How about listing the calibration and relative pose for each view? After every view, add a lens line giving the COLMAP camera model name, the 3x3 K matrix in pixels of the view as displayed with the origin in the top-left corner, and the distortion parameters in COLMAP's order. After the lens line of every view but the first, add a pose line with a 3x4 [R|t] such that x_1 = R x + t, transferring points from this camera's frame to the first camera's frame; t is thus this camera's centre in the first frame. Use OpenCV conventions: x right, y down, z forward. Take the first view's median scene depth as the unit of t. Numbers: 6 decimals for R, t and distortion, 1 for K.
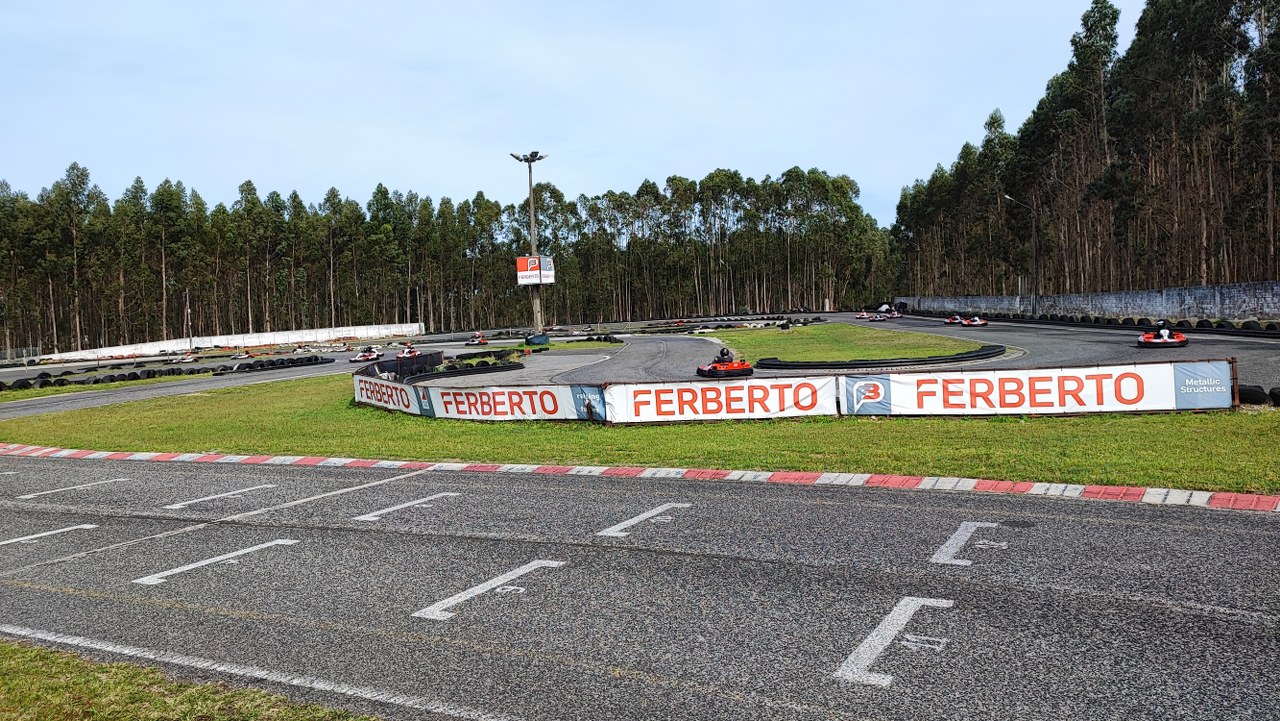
lens RADIAL K [[939.0, 0, 657.9], [0, 939.0, 331.6], [0, 0, 1]] dist [0.078035, -0.075940]
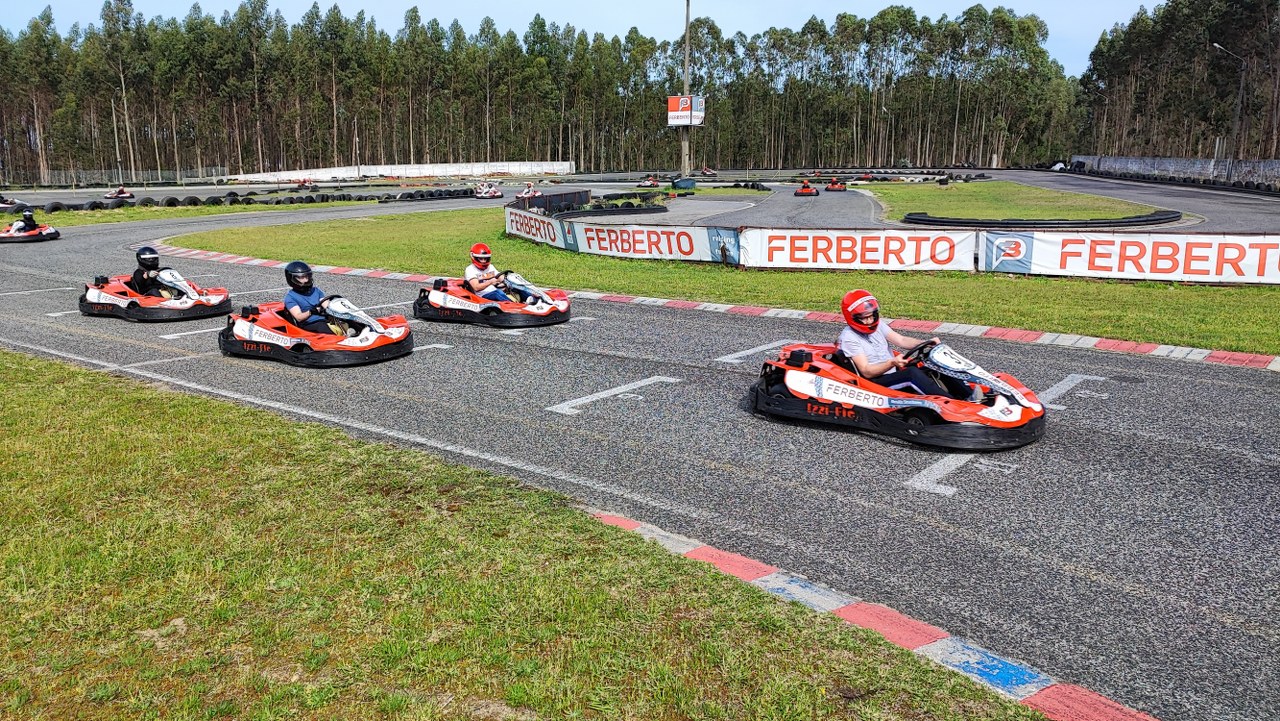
lens RADIAL K [[1028.7, 0, 657.2], [0, 1028.7, 364.8], [0, 0, 1]] dist [0.055645, -0.070633]
pose [[0.983617, 0.078021, -0.162512, 0.039871], [-0.049906, 0.984110, 0.170402, 0.014519], [0.173225, -0.159500, 0.971881, -0.098345]]
